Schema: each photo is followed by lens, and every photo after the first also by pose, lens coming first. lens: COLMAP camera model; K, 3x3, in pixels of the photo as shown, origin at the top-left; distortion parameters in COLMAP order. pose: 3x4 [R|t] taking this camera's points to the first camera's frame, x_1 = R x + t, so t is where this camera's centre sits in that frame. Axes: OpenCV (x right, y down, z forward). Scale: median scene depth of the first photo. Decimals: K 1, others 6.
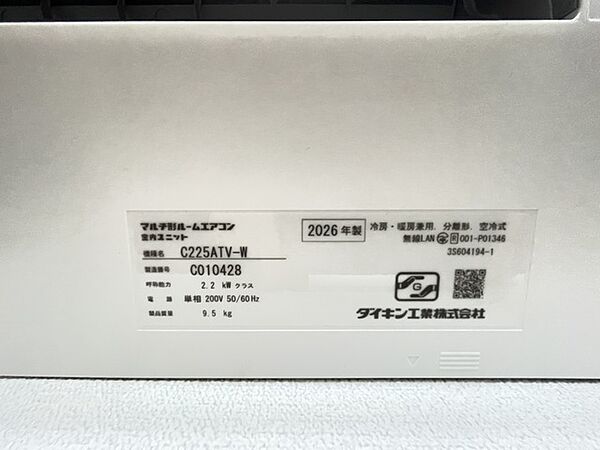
lens RADIAL K [[243.8, 0, 299.5], [0, 243.8, 224.9], [0, 0, 1]] dist [-0.000969, 0.000011]
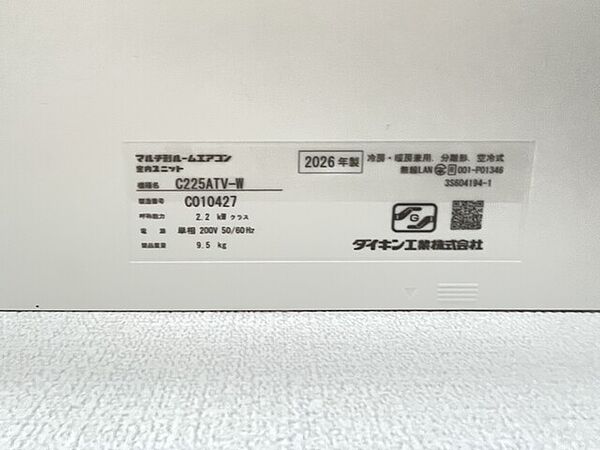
lens RADIAL K [[243.8, 0, 300.7], [0, 243.8, 225.1], [0, 0, 1]] dist [-0.000969, 0.000011]
pose [[0.999889, 0.013910, 0.005314, 0.016227], [-0.013787, 0.999652, -0.022487, 0.304240], [-0.005625, 0.022411, 0.999733, 0.014589]]
